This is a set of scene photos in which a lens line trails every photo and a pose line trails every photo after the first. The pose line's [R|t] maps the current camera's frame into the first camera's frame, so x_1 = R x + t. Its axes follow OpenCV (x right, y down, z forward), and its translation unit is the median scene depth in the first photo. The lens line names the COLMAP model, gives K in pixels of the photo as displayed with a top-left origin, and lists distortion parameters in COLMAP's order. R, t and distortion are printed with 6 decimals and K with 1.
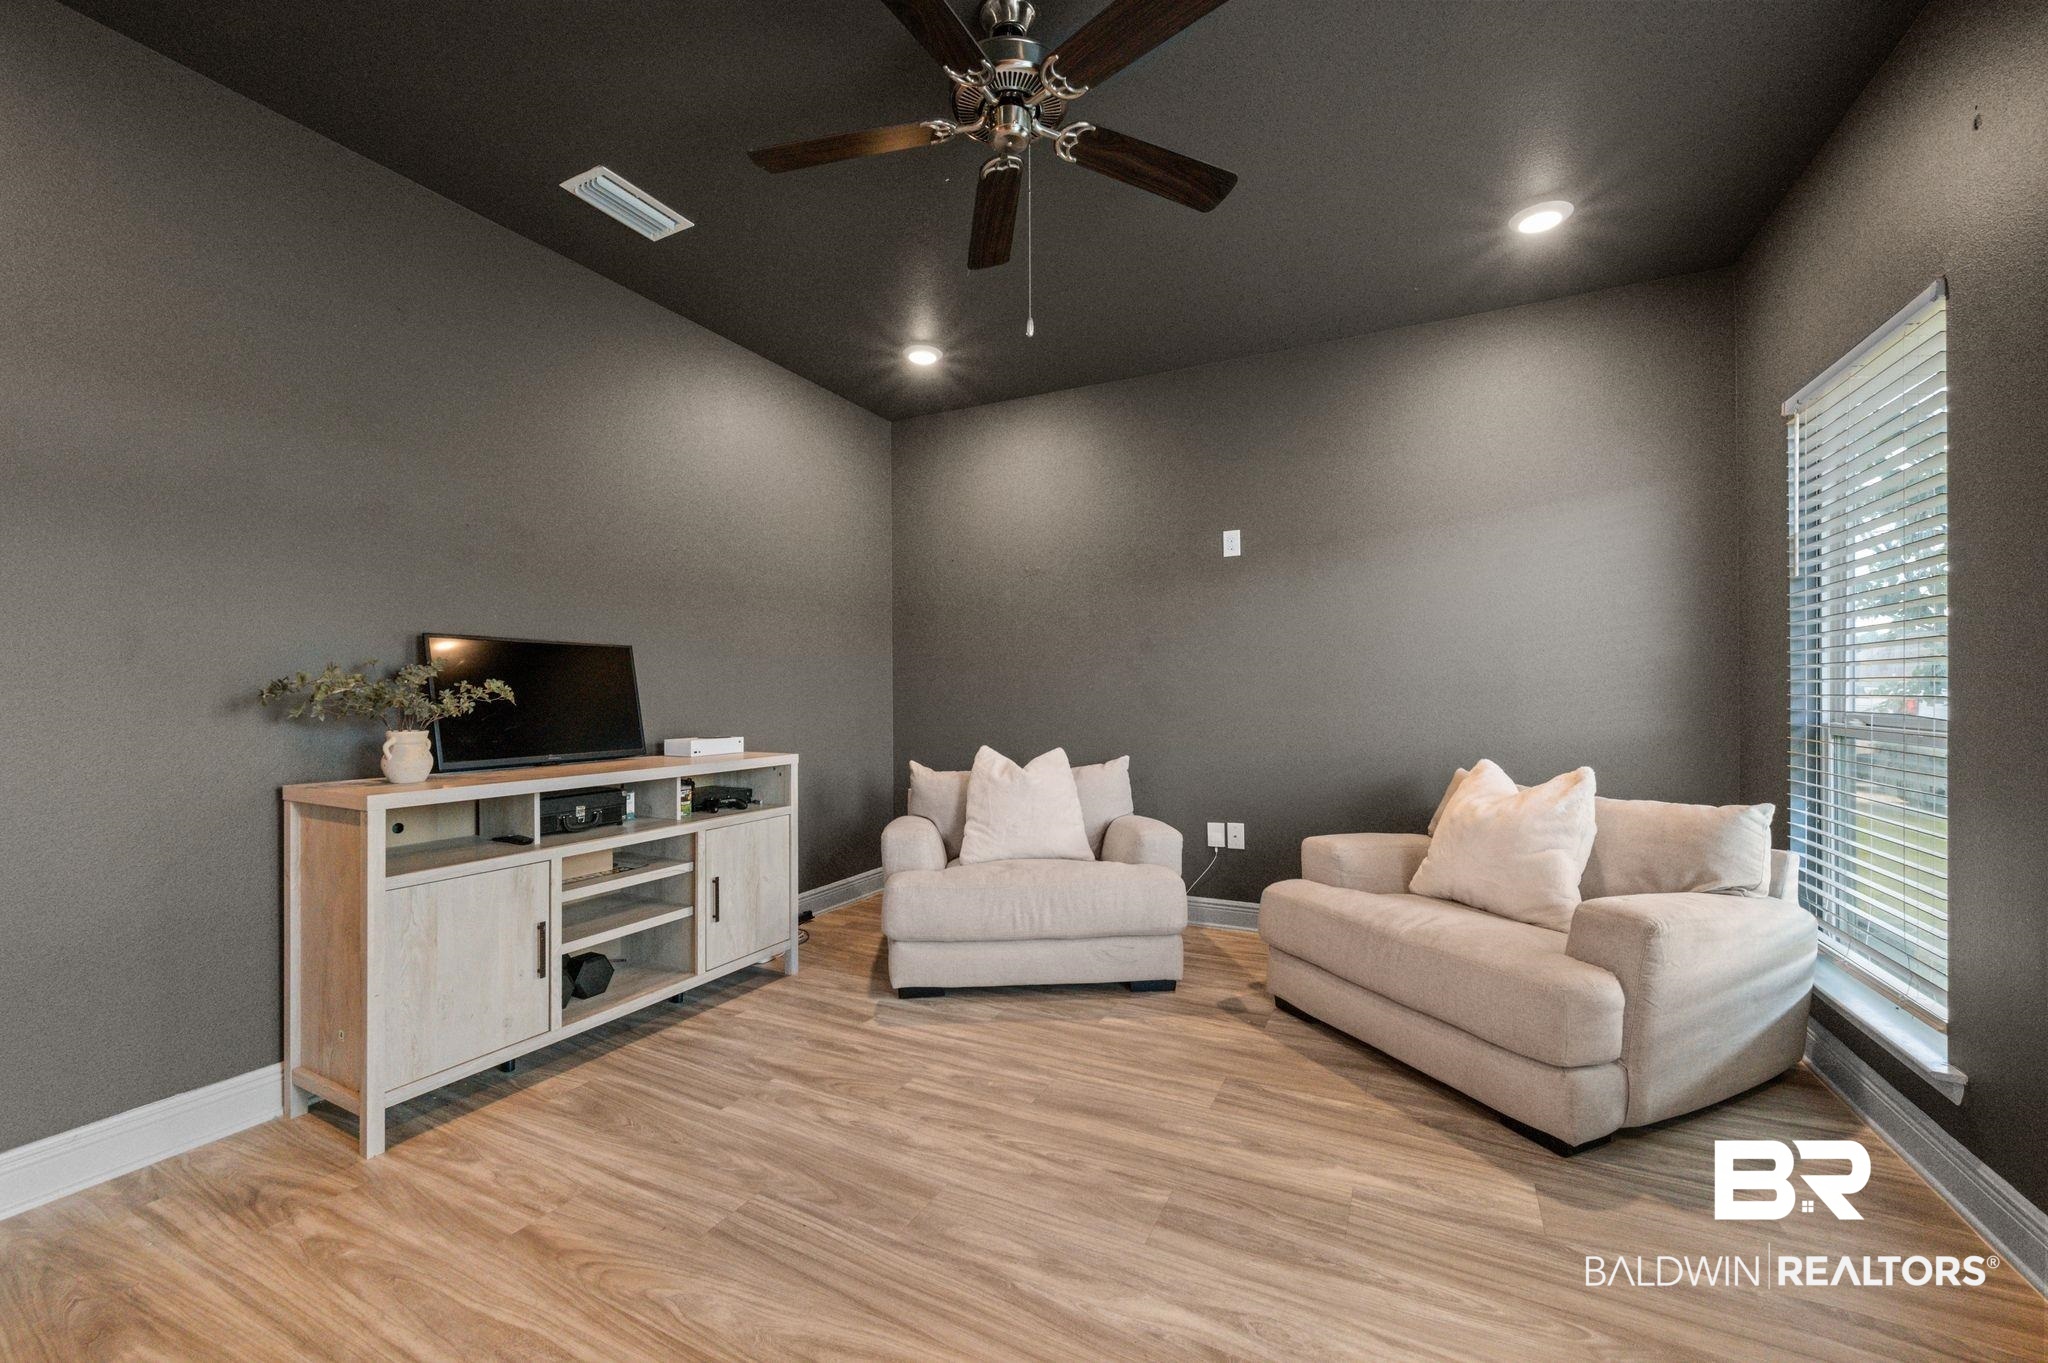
lens RADIAL K [[814.0, 0, 1021.7], [0, 814.0, 690.7], [0, 0, 1]] dist [-0.000898, -0.000070]
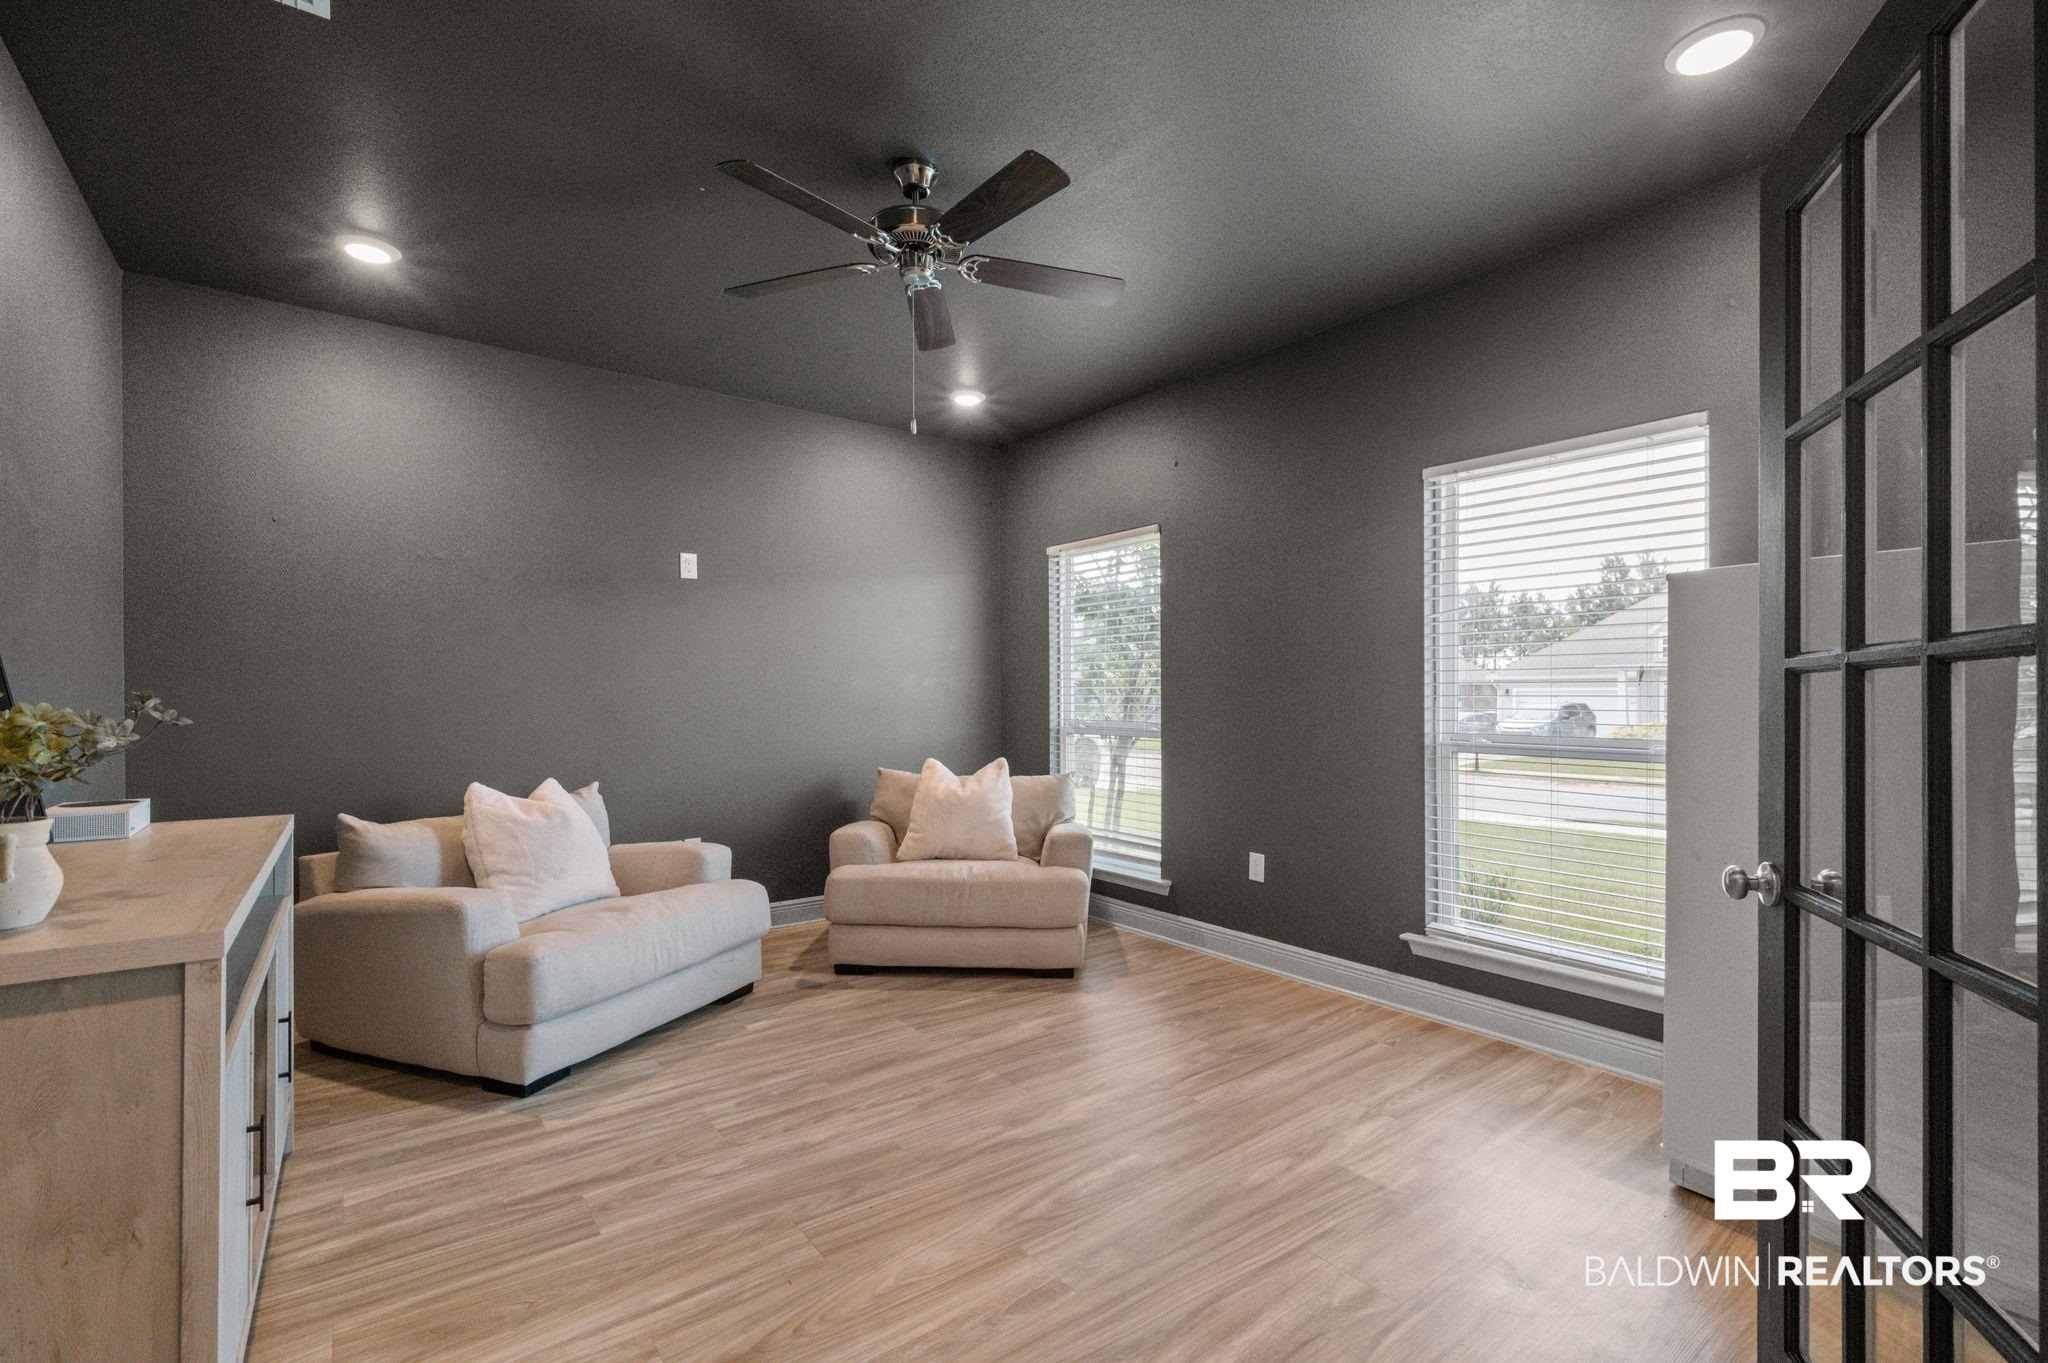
lens RADIAL K [[891.5, 0, 1037.4], [0, 891.5, 693.0], [0, 0, 1]] dist [-0.001563, -0.000211]
pose [[0.431080, 0.006142, 0.902293, -0.931193], [-0.003892, 0.999980, -0.004948, -0.028330], [-0.902305, -0.001378, 0.431095, 0.199669]]
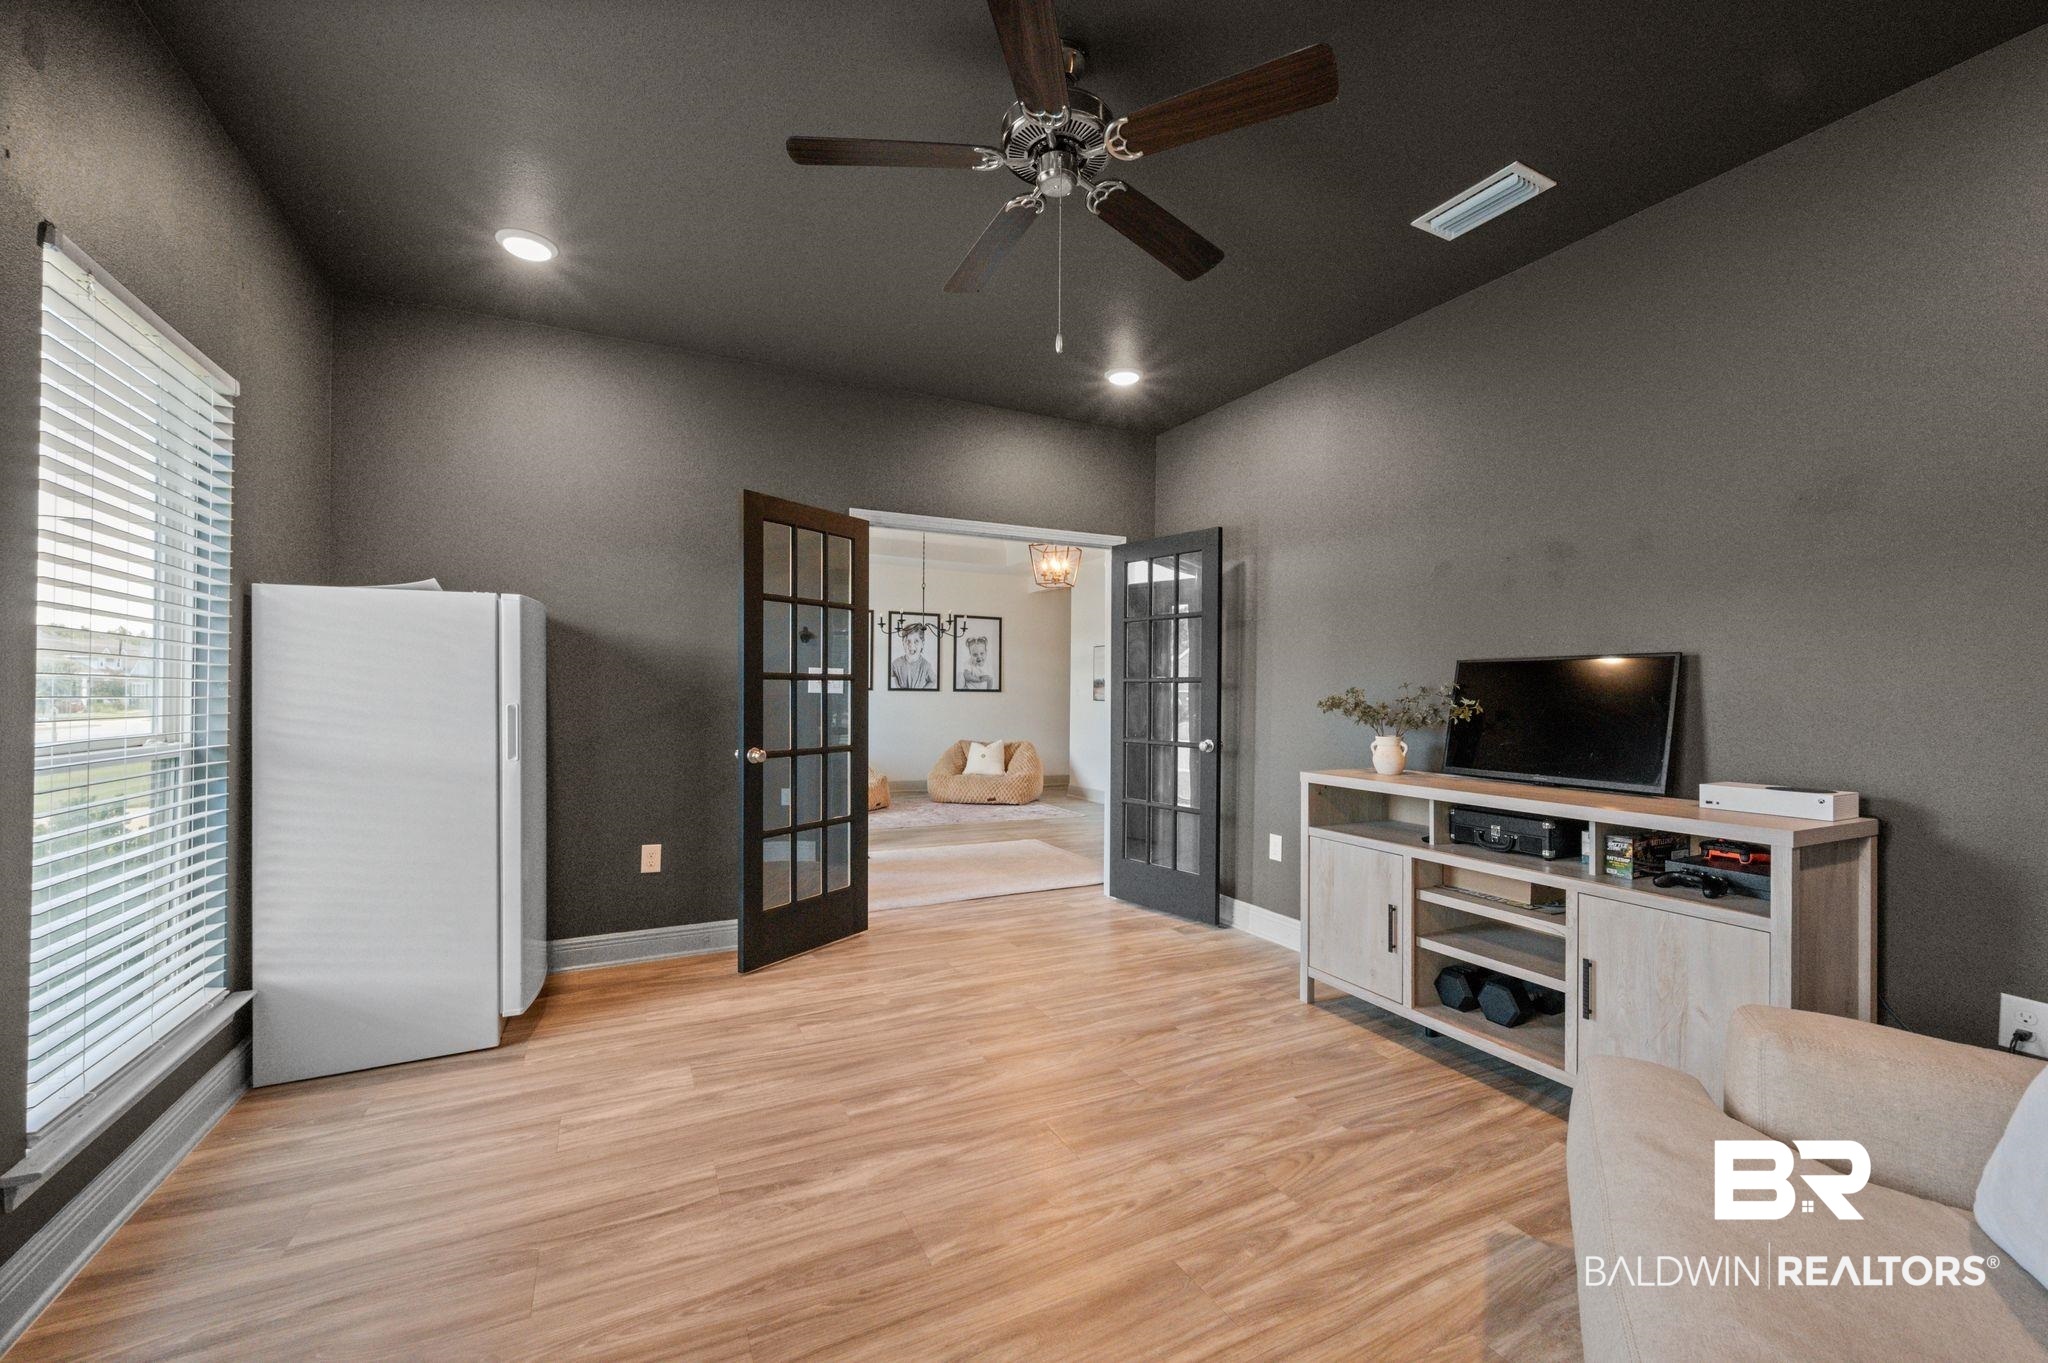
lens RADIAL K [[814.0, 0, 1023.5], [0, 814.0, 688.2], [0, 0, 1]] dist [-0.000898, -0.000070]
pose [[-0.600357, -0.007656, -0.799695, 0.669867], [-0.002327, 0.999967, -0.007827, -0.018195], [0.799729, -0.002838, -0.600355, 1.276511]]
